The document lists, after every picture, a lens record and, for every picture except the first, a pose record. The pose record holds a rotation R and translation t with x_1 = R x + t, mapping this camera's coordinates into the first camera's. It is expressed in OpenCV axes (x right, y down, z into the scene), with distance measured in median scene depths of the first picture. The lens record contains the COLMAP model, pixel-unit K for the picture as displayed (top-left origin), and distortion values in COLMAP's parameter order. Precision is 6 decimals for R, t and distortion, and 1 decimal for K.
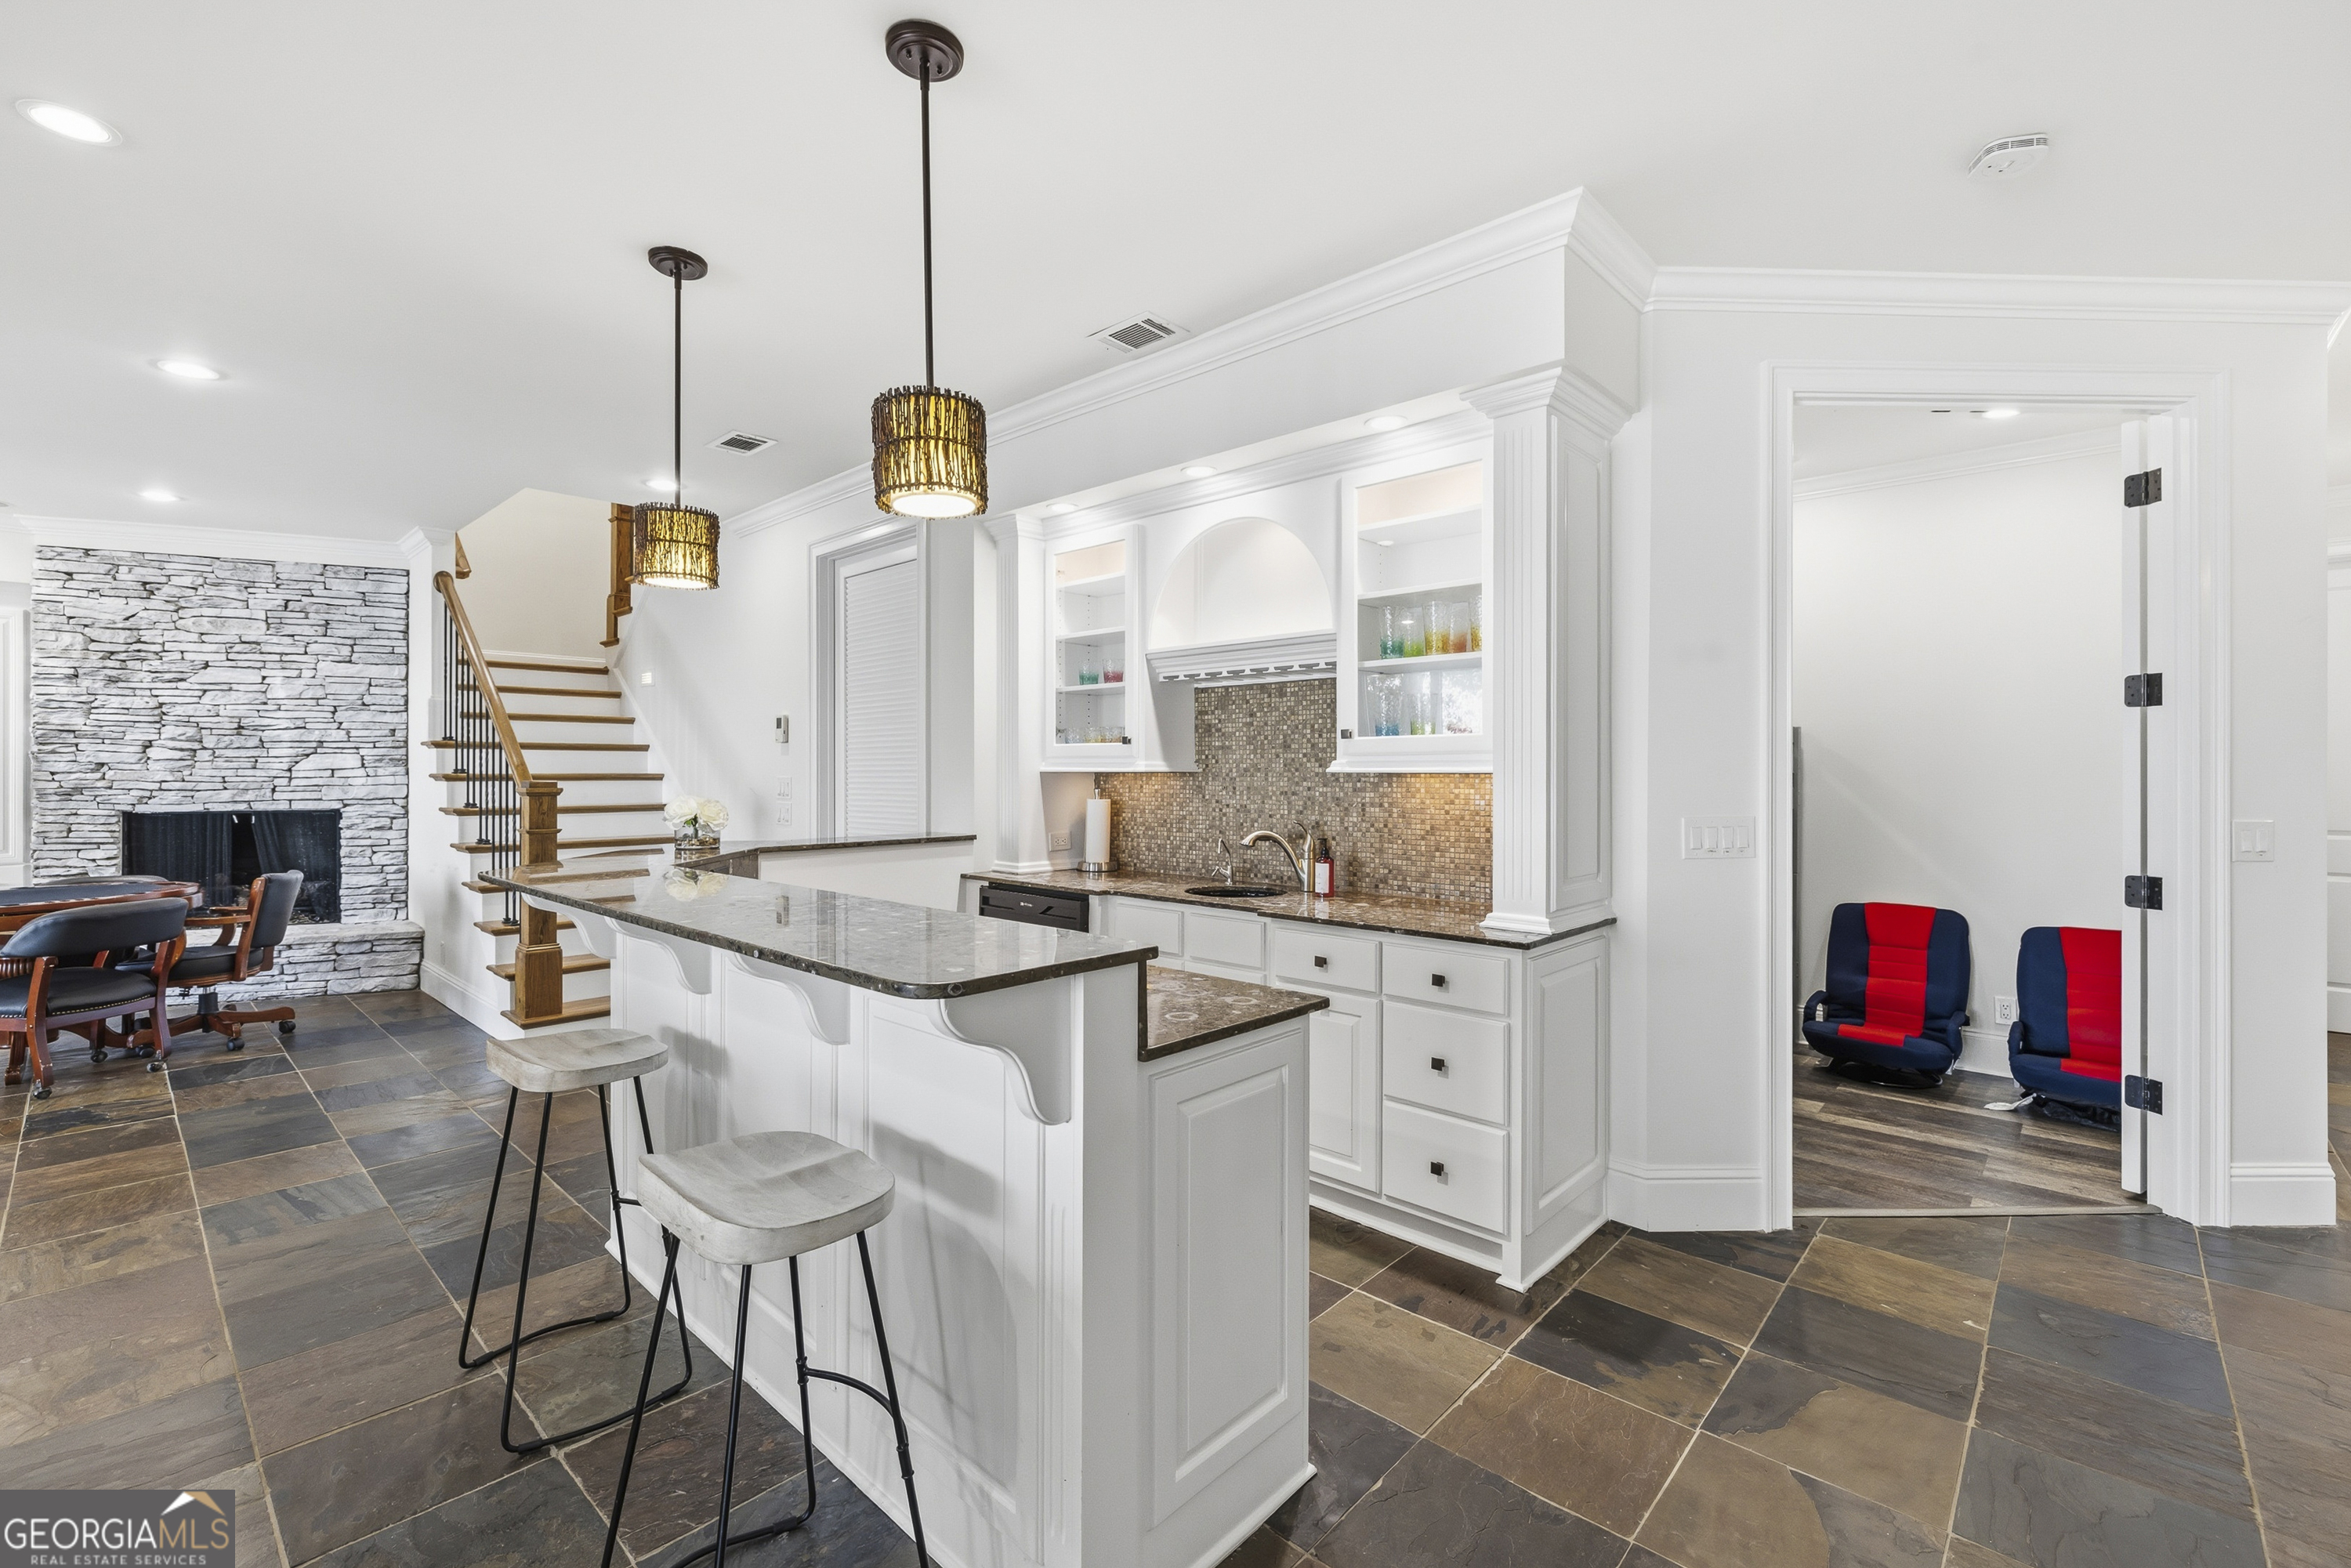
lens RADIAL K [[998.9, 0, 1159.6], [0, 998.9, 771.5], [0, 0, 1]] dist [-0.000573, -0.000122]
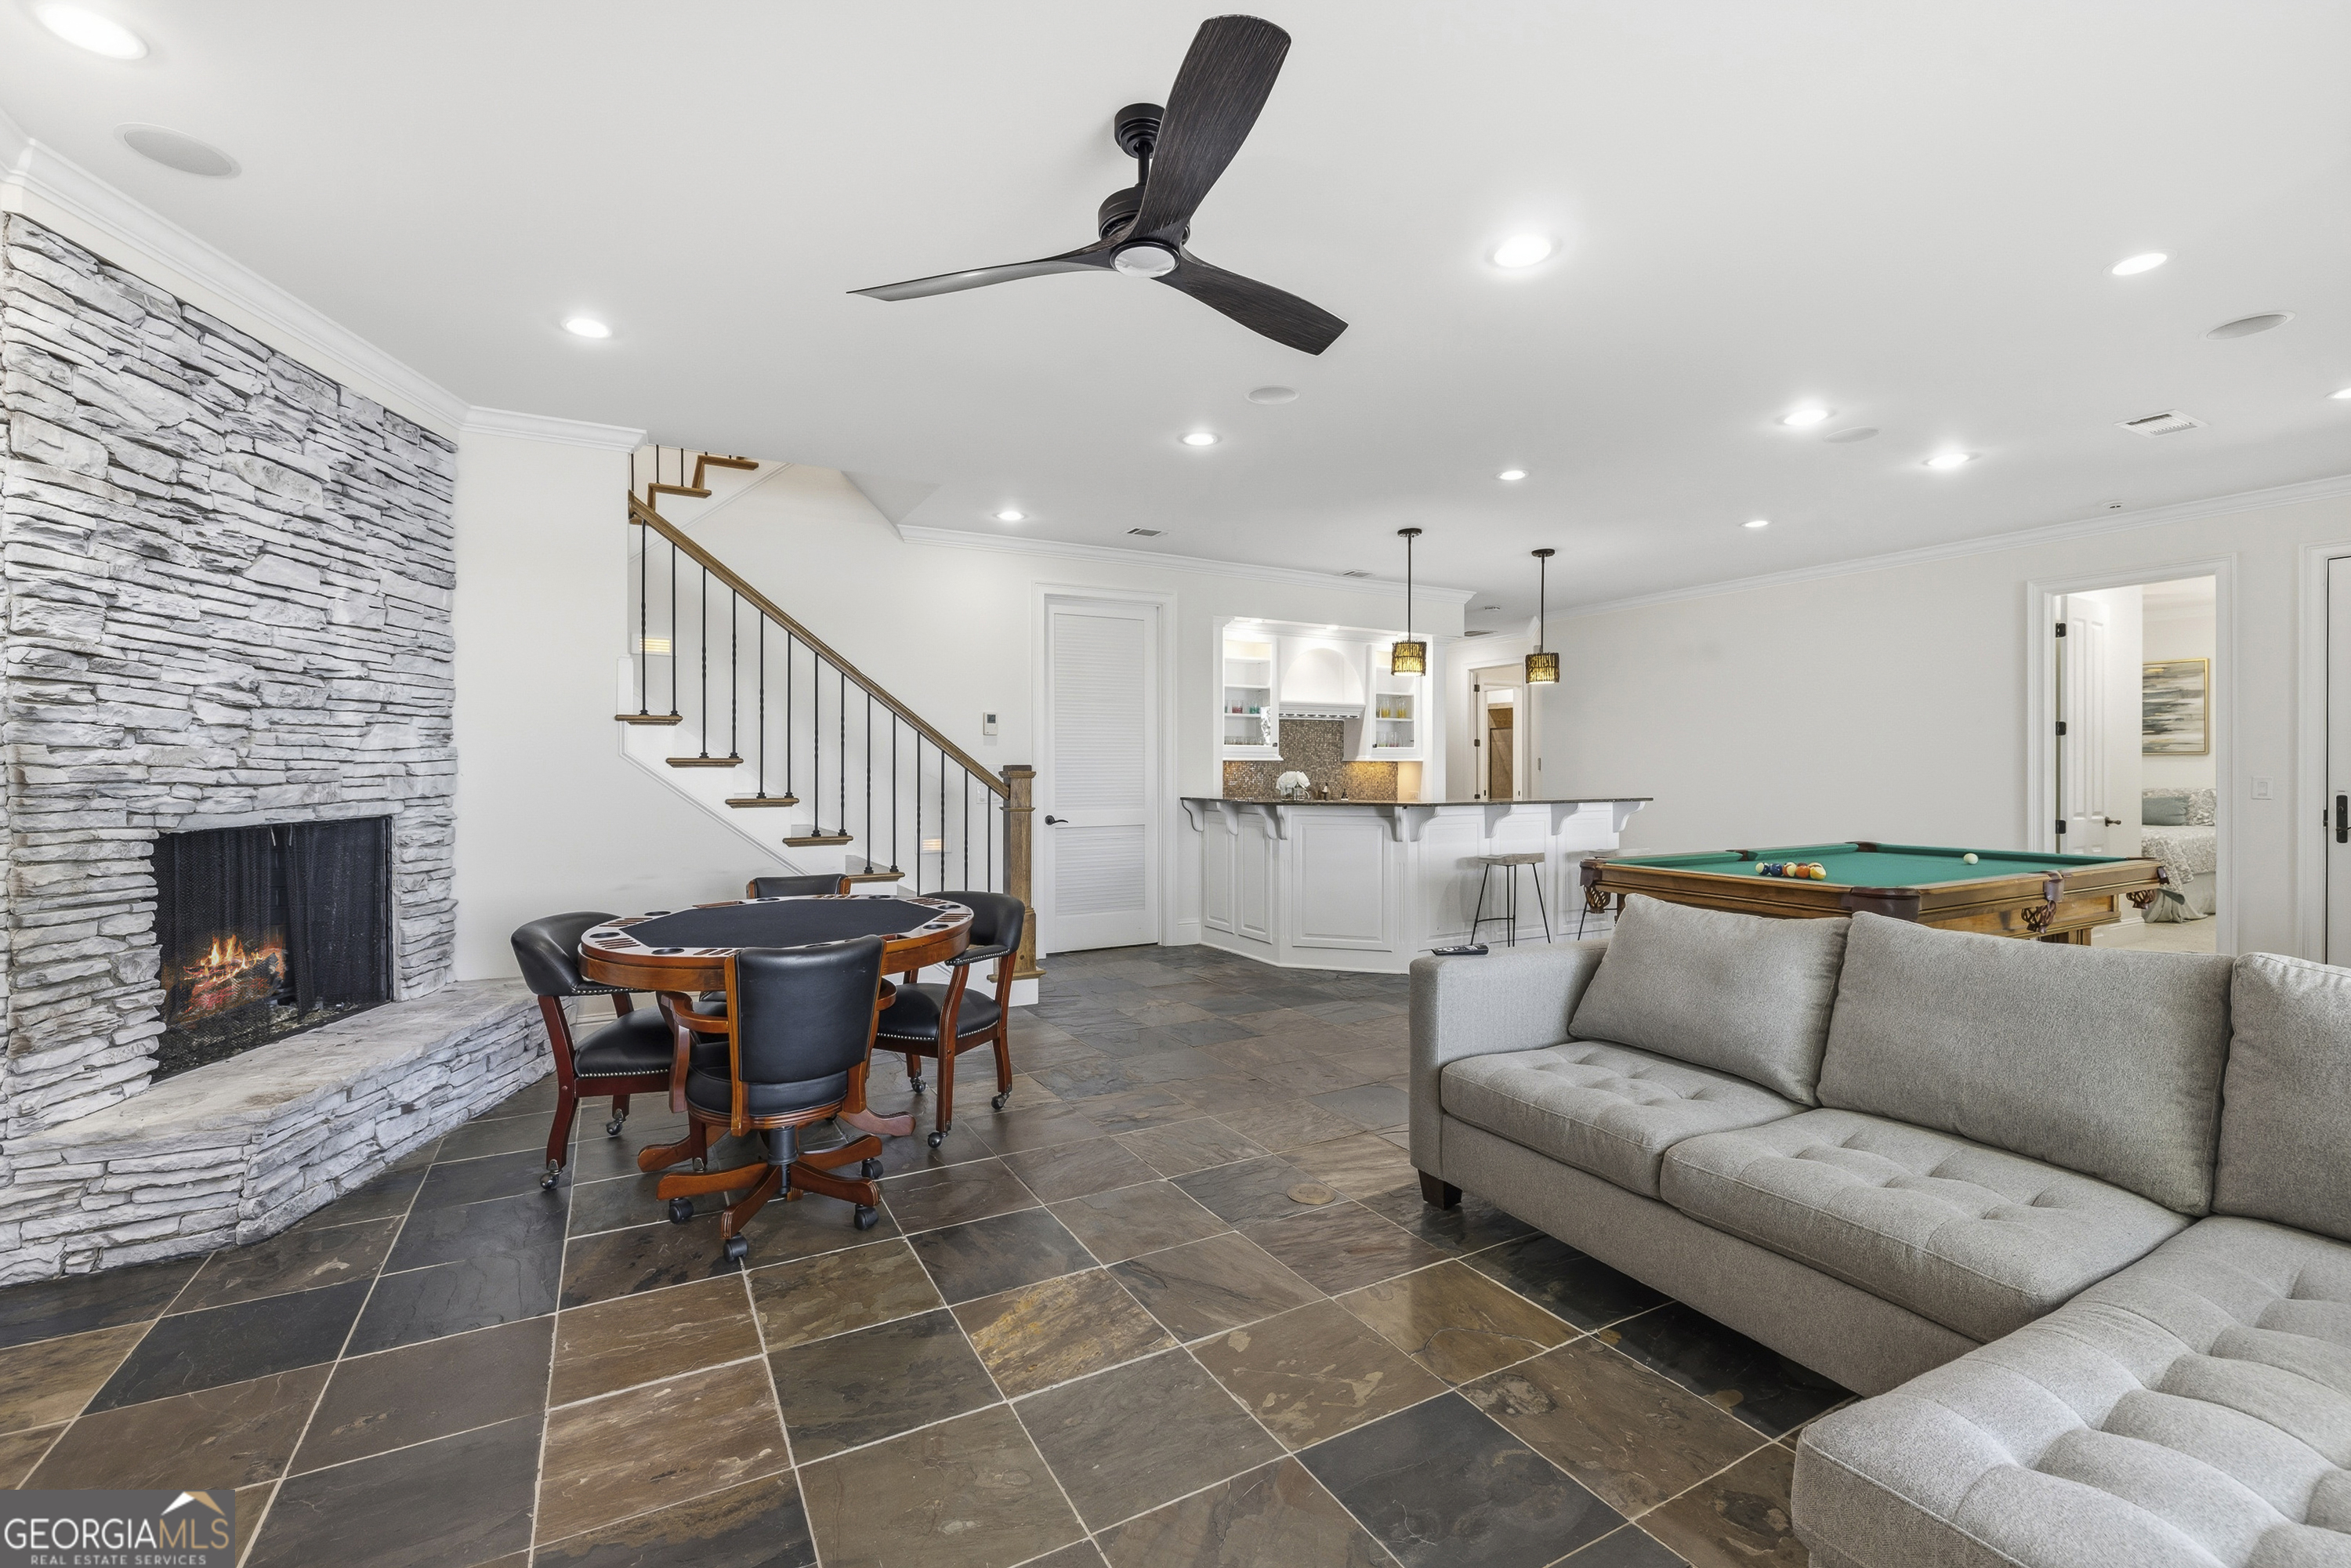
lens RADIAL K [[998.9, 0, 1159.6], [0, 998.9, 771.5], [0, 0, 1]] dist [-0.000573, -0.000122]
pose [[0.310894, -0.004109, 0.950436, -1.332308], [0.000486, 0.999991, 0.004165, 0.009774], [-0.950444, -0.000833, 0.310893, 0.389113]]
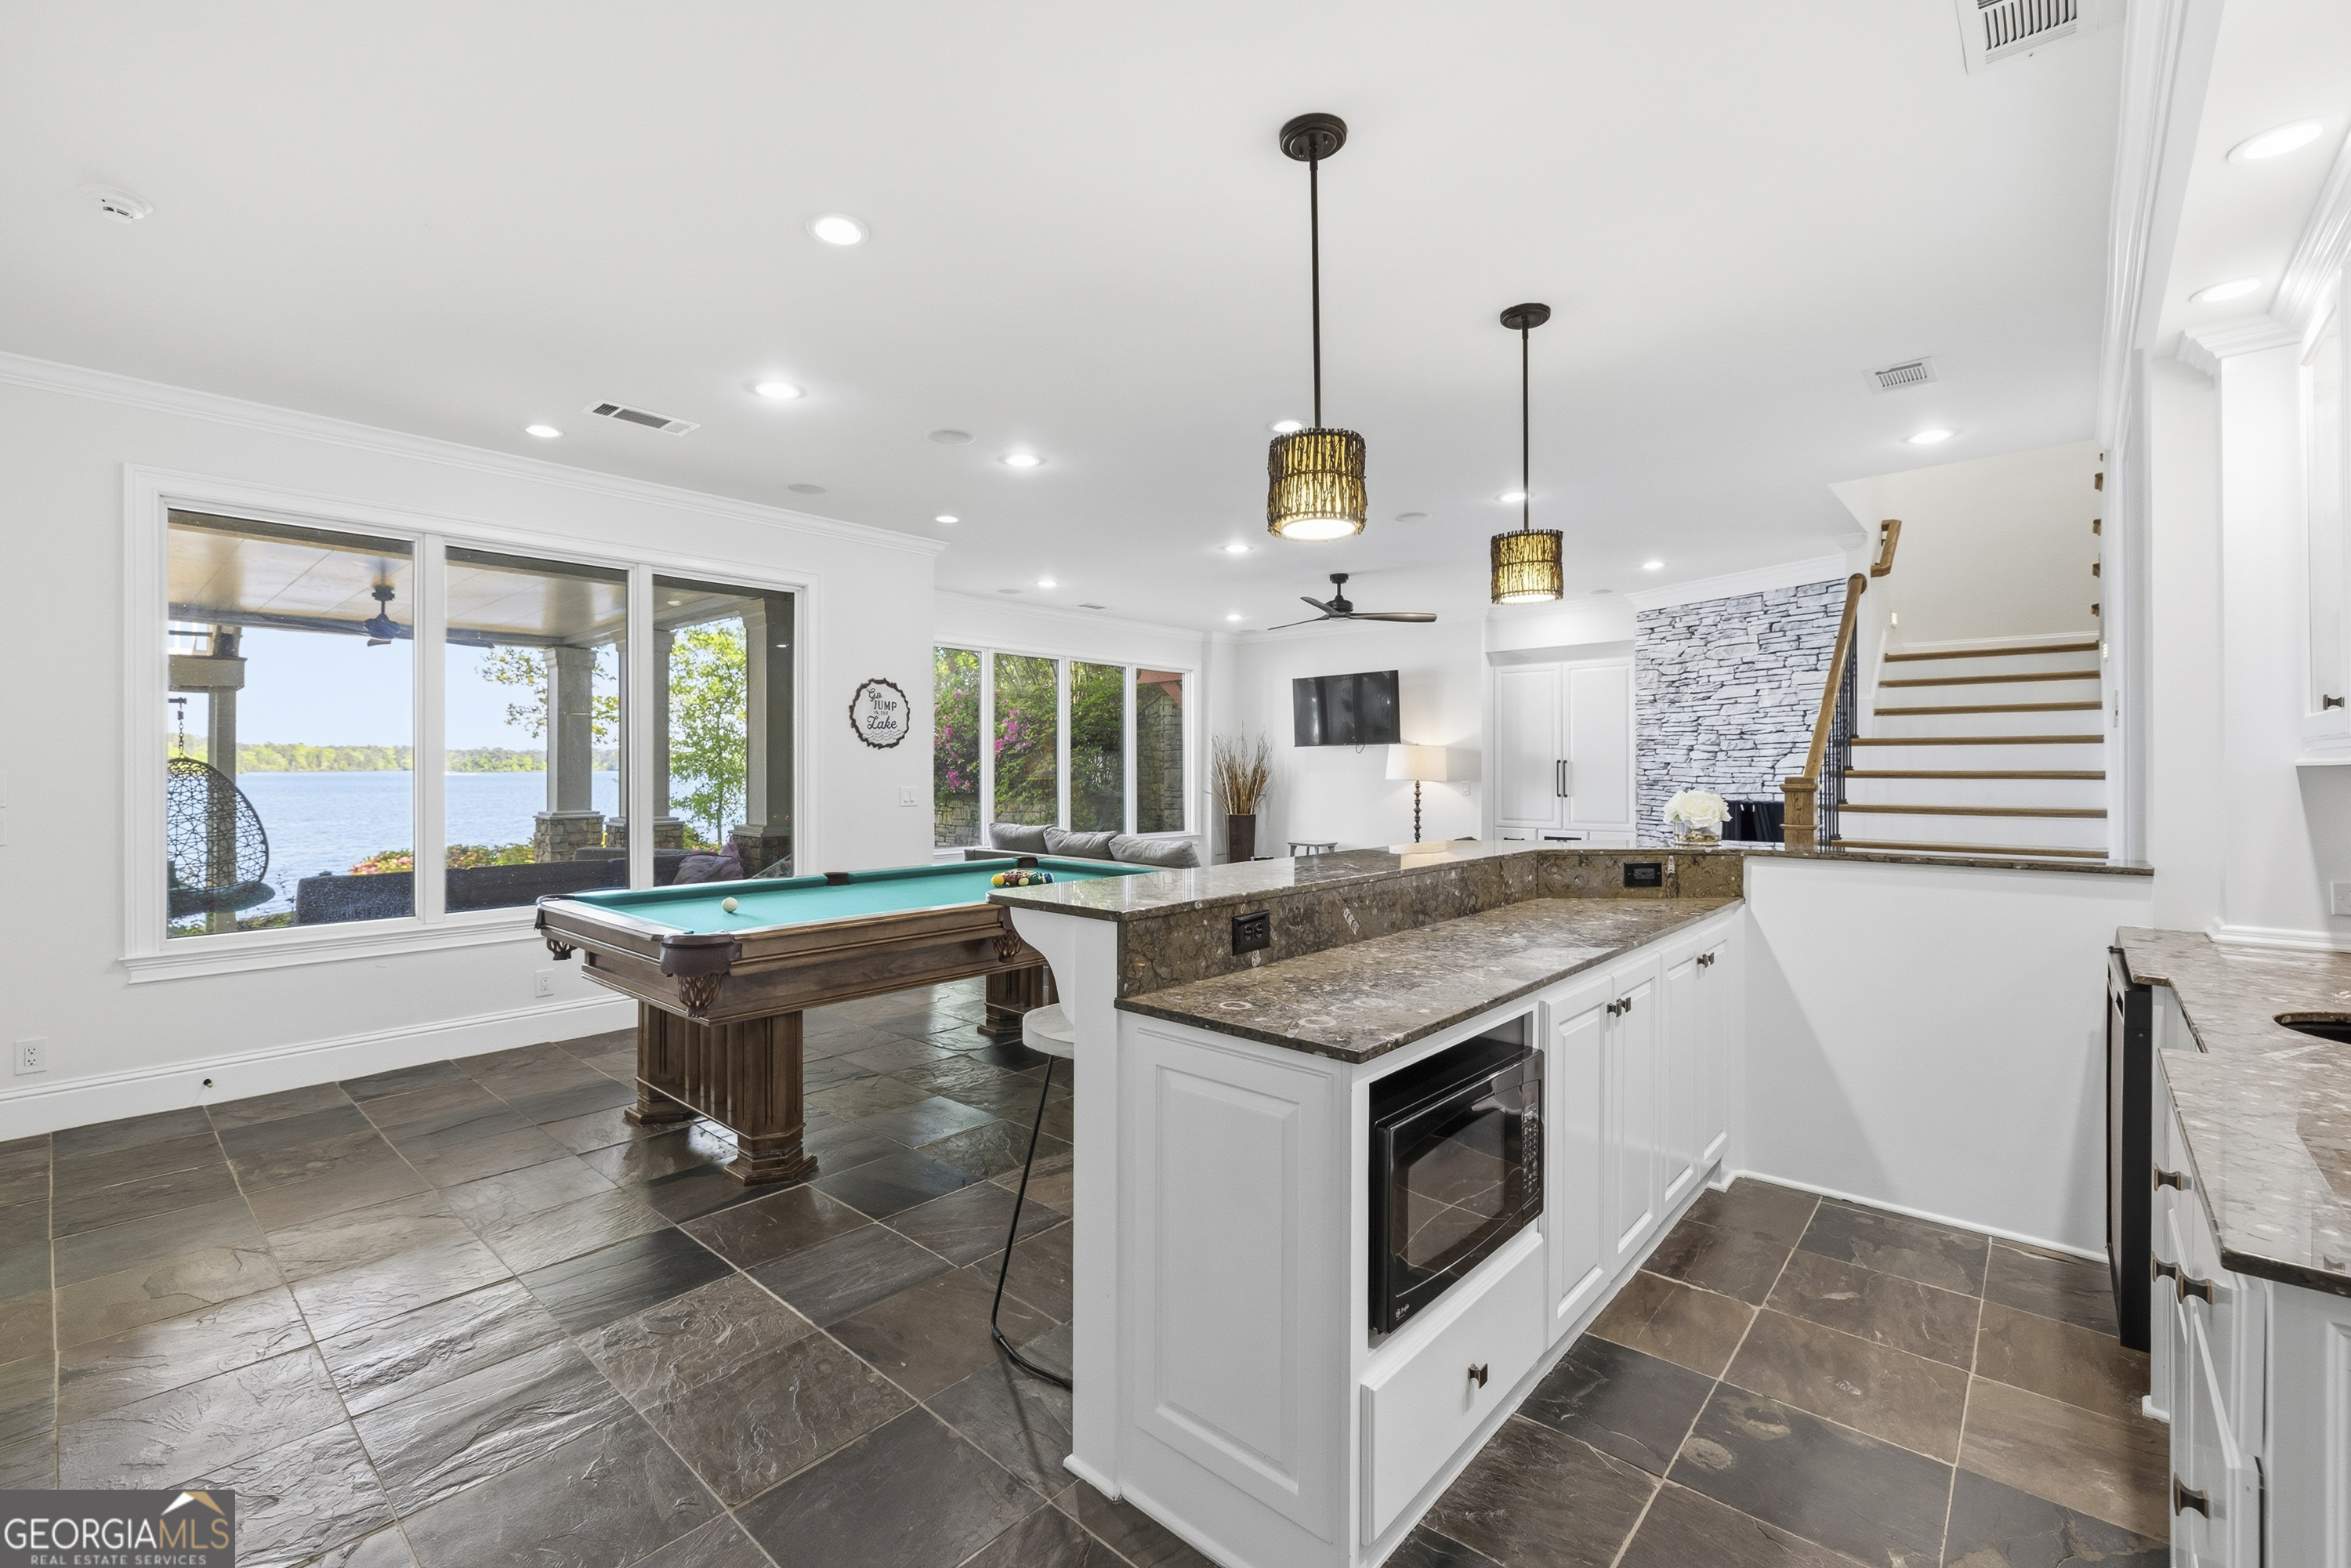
lens RADIAL K [[998.9, 0, 1159.6], [0, 998.9, 771.5], [0, 0, 1]] dist [-0.000573, -0.000122]
pose [[0.024786, 0.002517, -0.999690, 0.297290], [0.000035, 0.999997, 0.002519, 0.000339], [0.999693, -0.000097, 0.024785, 0.259906]]
